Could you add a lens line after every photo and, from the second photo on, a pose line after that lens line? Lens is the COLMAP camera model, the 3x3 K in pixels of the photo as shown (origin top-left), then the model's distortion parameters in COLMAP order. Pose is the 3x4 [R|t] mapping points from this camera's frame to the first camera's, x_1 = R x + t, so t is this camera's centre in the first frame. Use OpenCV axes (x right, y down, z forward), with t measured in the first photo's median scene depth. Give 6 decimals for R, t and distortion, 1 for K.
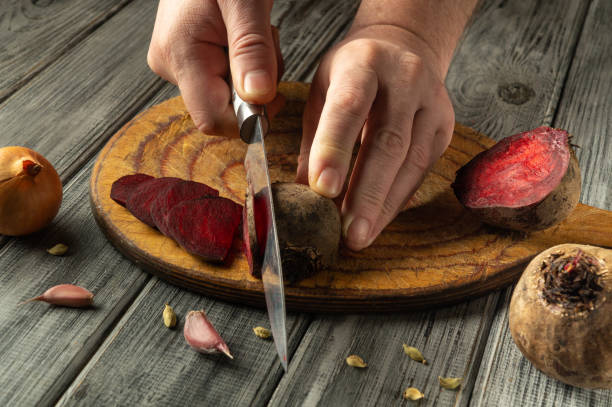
lens RADIAL K [[1025.2, 0, 307.3], [0, 1025.2, 203.7], [0, 0, 1]] dist [0.014241, 0.000000]
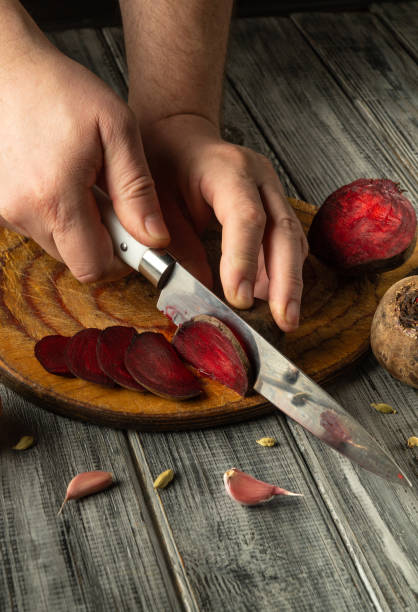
lens RADIAL K [[1057.1, 0, 197.4], [0, 1057.1, 307.0], [0, 0, 1]] dist [0.004630, 0.000000]
pose [[0.814816, -0.331589, 0.475525, -0.558525], [0.254427, 0.941591, 0.220620, -0.261199], [-0.520905, -0.058778, 0.851589, 0.083720]]
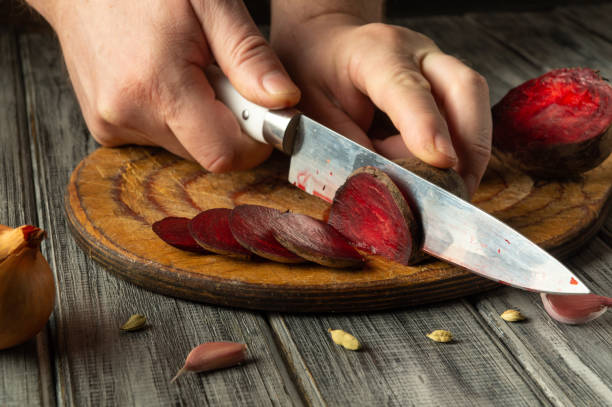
lens RADIAL K [[1160.6, 0, 303.3], [0, 1160.6, 200.0], [0, 0, 1]] dist [0.018672, 0.000000]
pose [[0.841625, -0.214674, 0.495562, -0.556061], [0.297945, 0.949892, -0.094522, 0.078687], [-0.450439, 0.227202, 0.863414, 0.208711]]
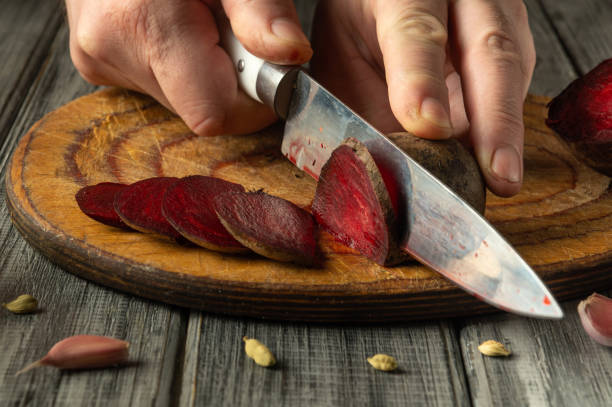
lens RADIAL K [[1488.1, 0, 306.8], [0, 1488.1, 205.7], [0, 0, 1]] dist [-0.000649, 0.000000]
pose [[0.944392, -0.134078, 0.300246, -0.352415], [0.181864, 0.973703, -0.137218, 0.145718], [-0.273952, 0.184191, 0.943941, 0.110400]]
